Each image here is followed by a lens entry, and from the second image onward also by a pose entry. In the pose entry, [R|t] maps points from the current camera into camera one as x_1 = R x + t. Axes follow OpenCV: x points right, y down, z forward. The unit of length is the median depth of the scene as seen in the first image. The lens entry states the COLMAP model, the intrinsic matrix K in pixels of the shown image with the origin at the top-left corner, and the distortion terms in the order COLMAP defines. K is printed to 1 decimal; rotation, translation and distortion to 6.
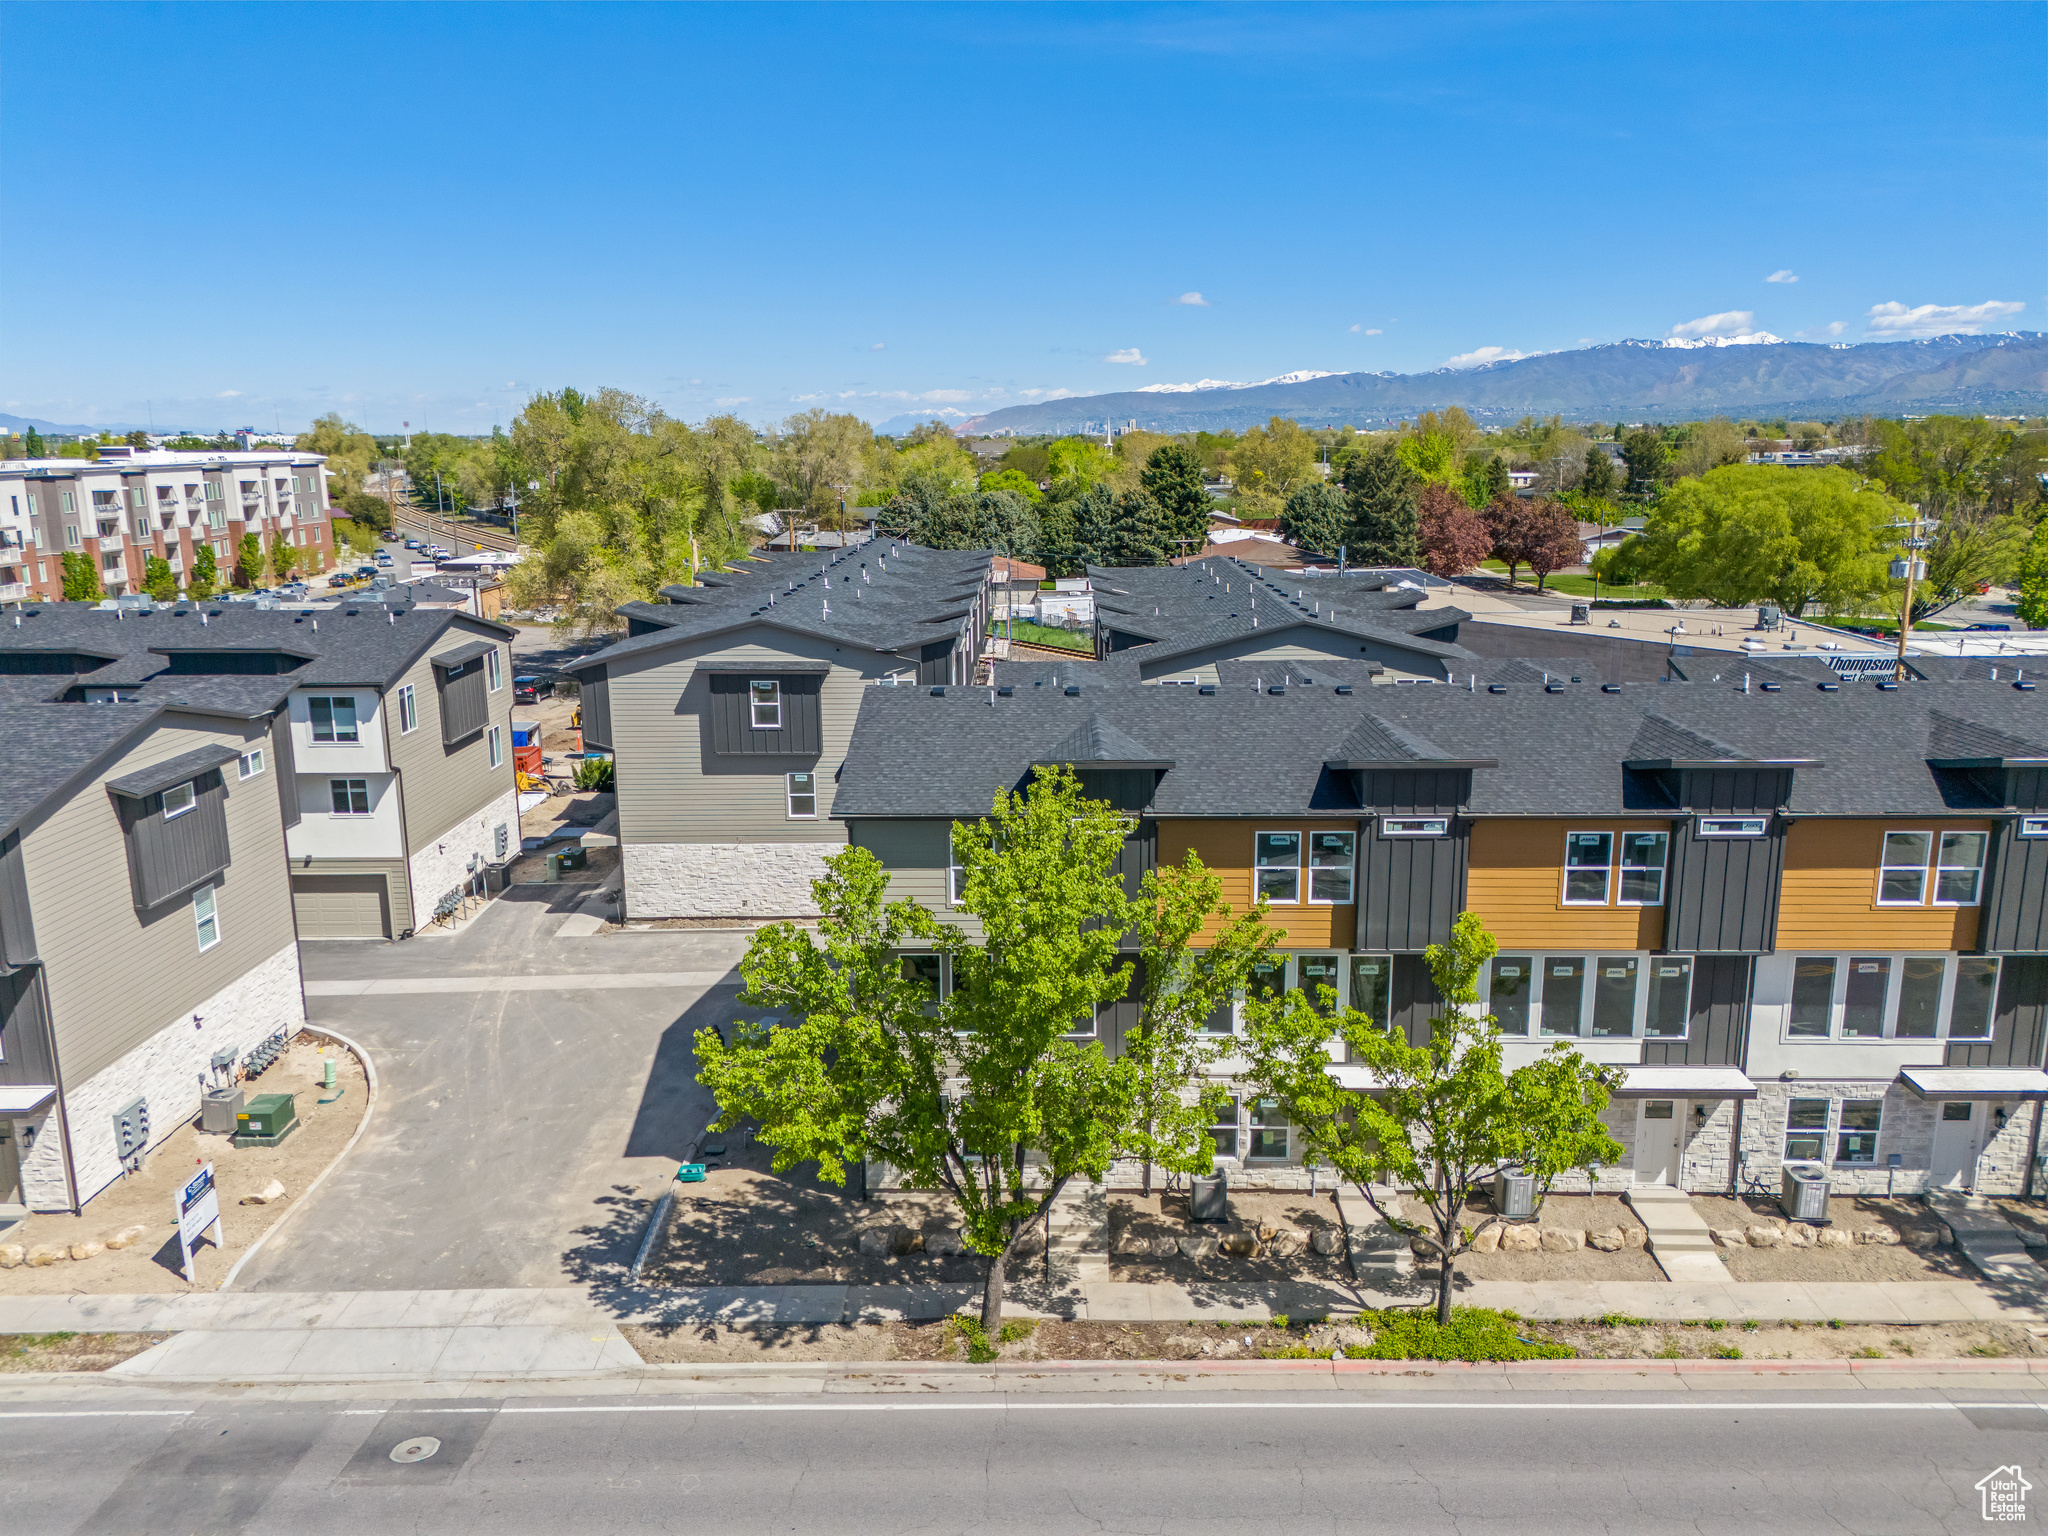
lens RADIAL K [[1517.2, 0, 1028.1], [0, 1517.2, 762.3], [0, 0, 1]] dist [0.062860, -0.041246]
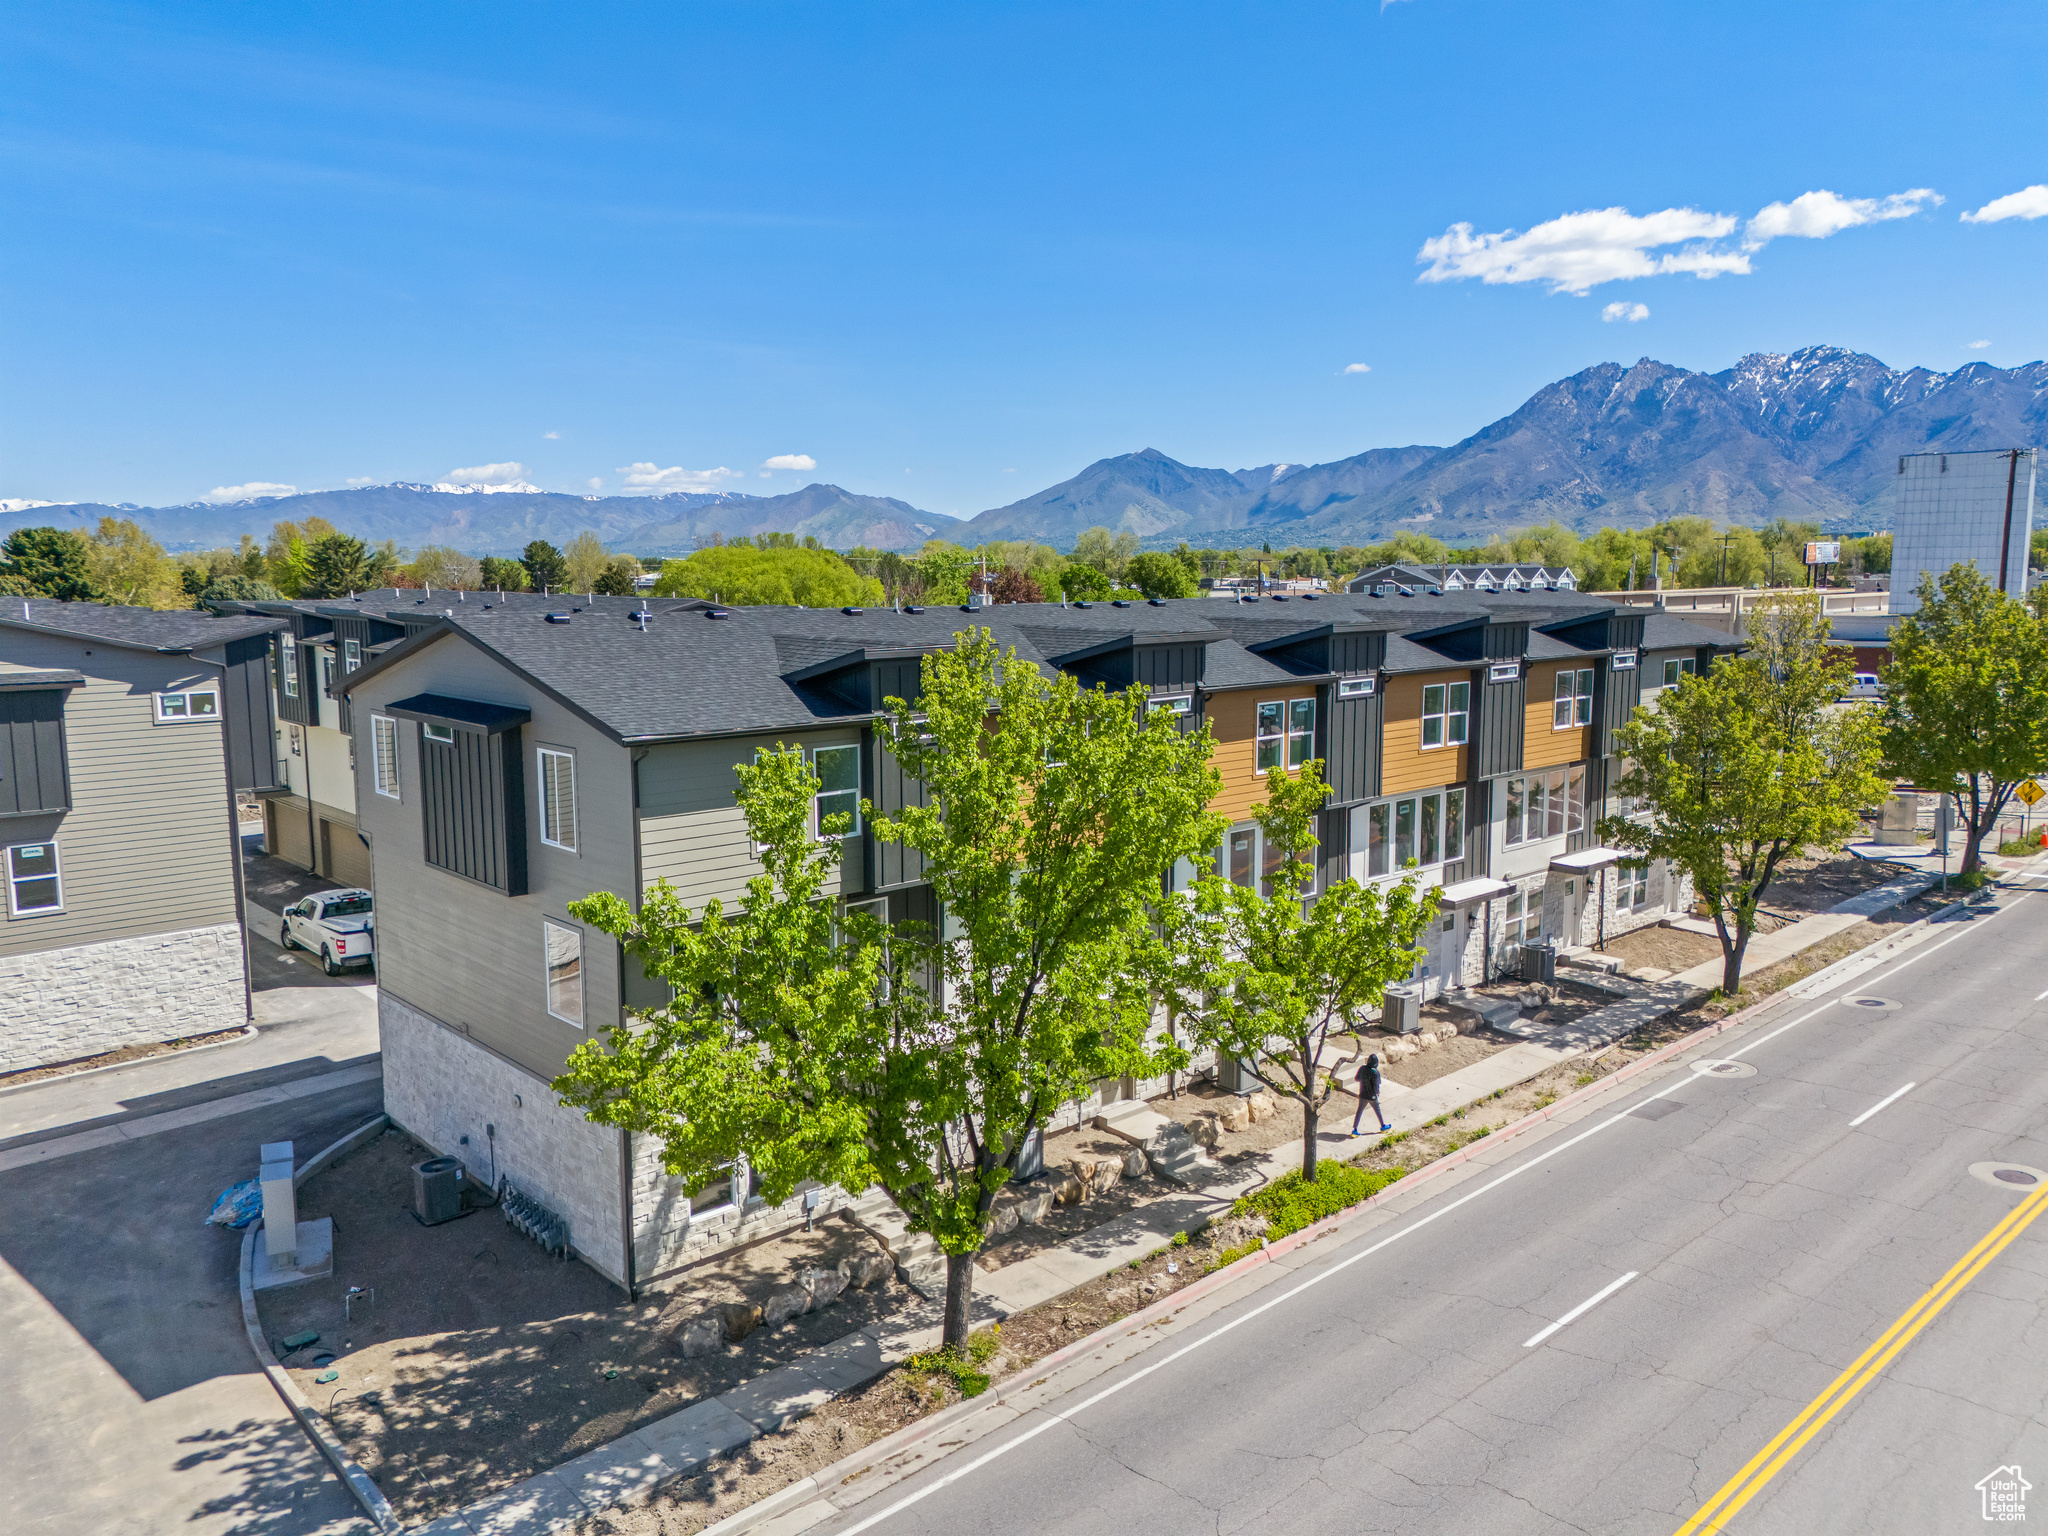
lens RADIAL K [[1517.2, 0, 1024.5], [0, 1517.2, 770.3], [0, 0, 1]] dist [0.062860, -0.041246]
pose [[0.723063, -0.087483, 0.685220, -0.464385], [0.148903, 0.988368, -0.030940, 0.095313], [-0.674543, 0.124403, 0.727679, 0.338301]]
